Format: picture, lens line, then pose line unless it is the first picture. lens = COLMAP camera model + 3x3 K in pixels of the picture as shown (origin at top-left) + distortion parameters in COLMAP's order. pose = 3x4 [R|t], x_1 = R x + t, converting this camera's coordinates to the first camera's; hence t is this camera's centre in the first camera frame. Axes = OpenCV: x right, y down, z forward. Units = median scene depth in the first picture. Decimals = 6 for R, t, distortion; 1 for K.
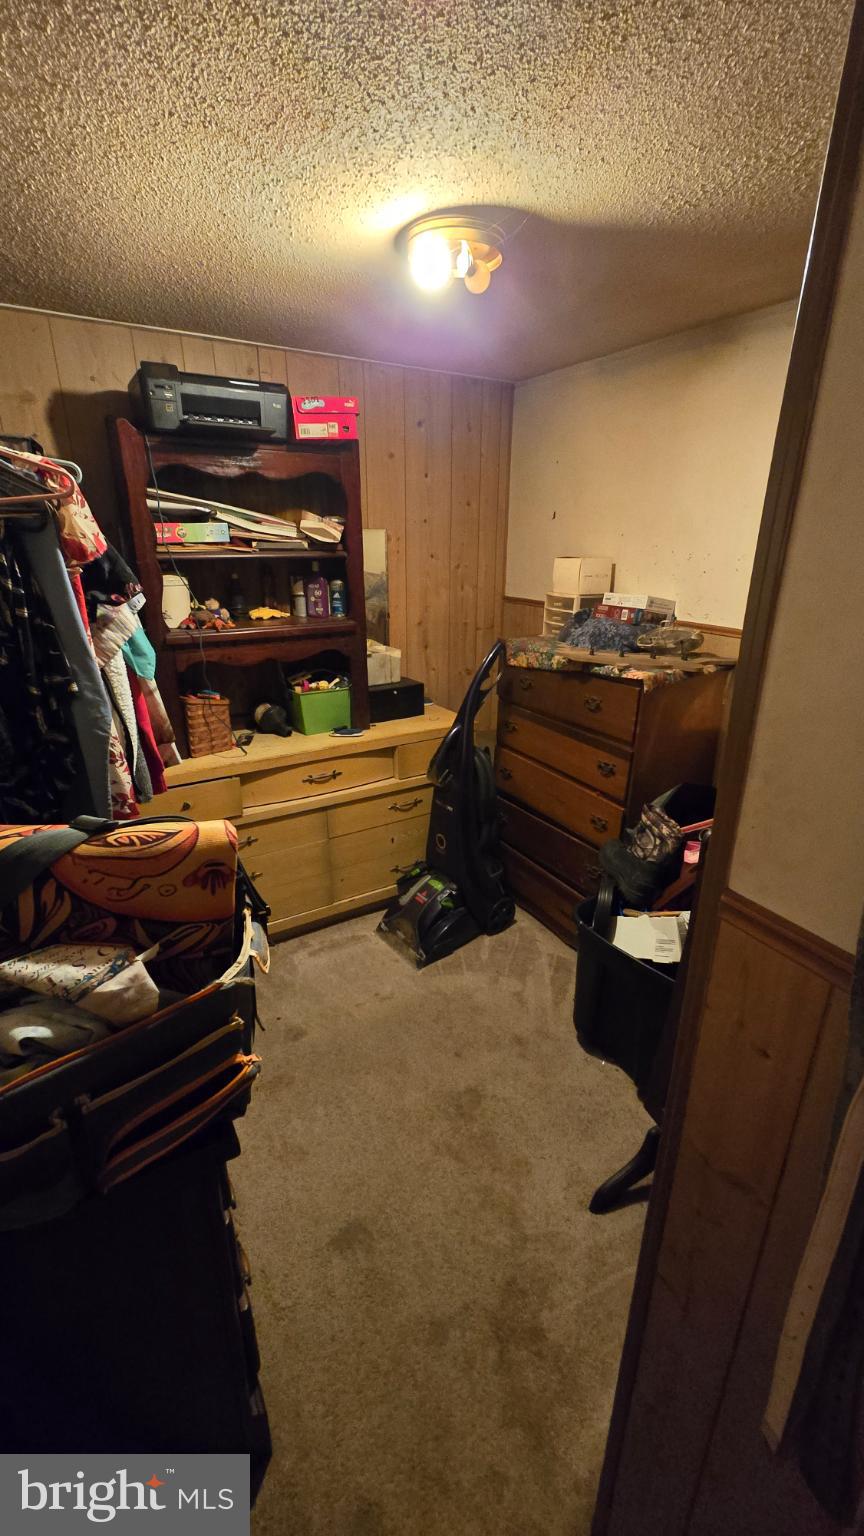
lens RADIAL K [[621.5, 0, 446.9], [0, 621.5, 769.7], [0, 0, 1]] dist [-0.000473, -0.000105]
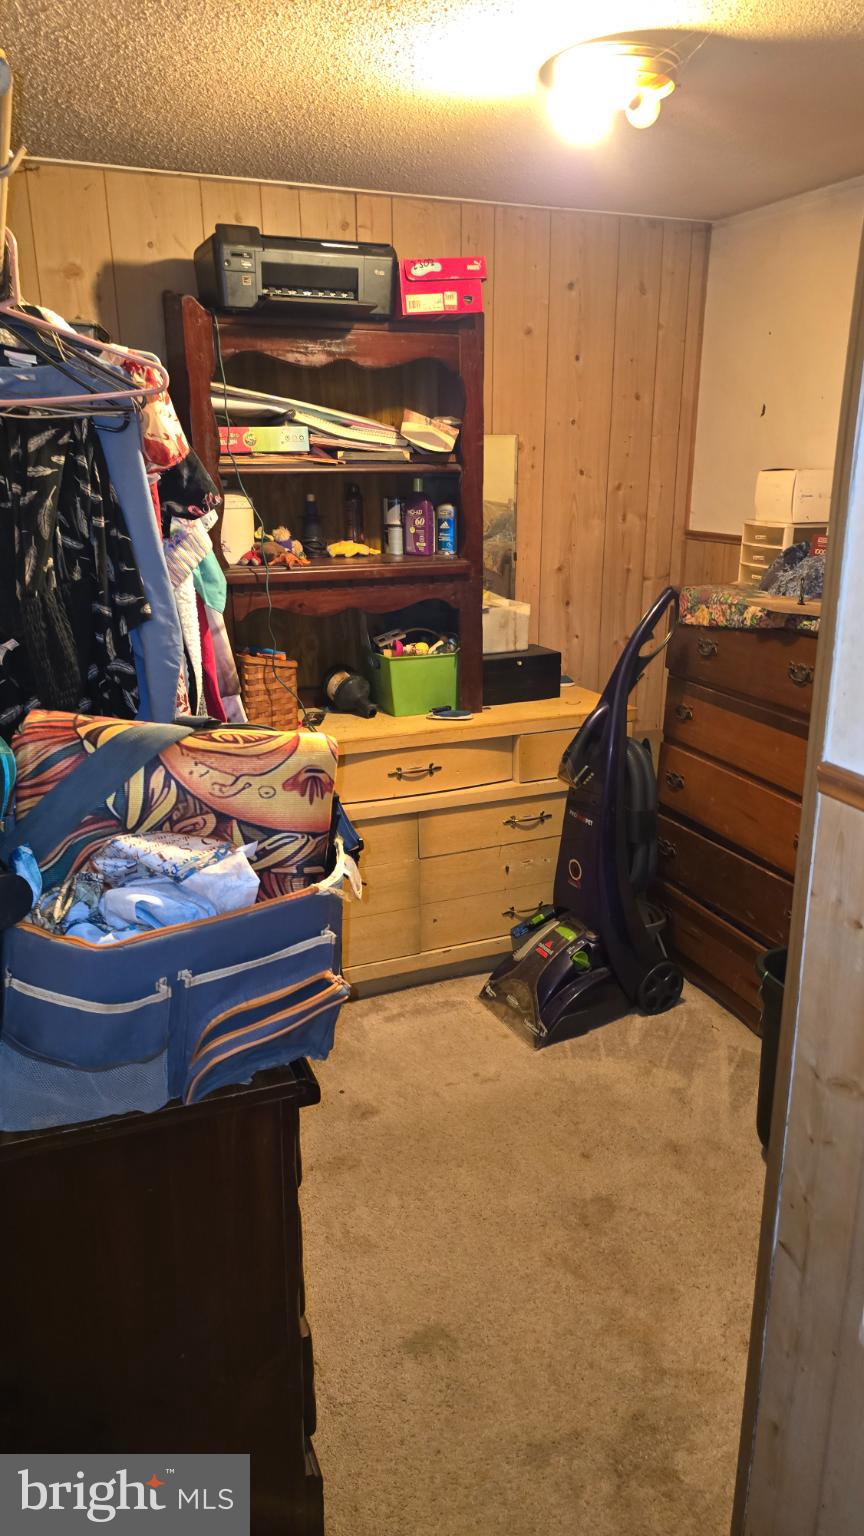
lens RADIAL K [[1028.1, 0, 461.7], [0, 1028.1, 785.7], [0, 0, 1]] dist [0.072930, -0.066669]
pose [[0.989123, 0.036456, -0.142504, 0.032199], [-0.043528, 0.997954, -0.046829, 0.100205], [0.140505, 0.052522, 0.988686, -0.221965]]
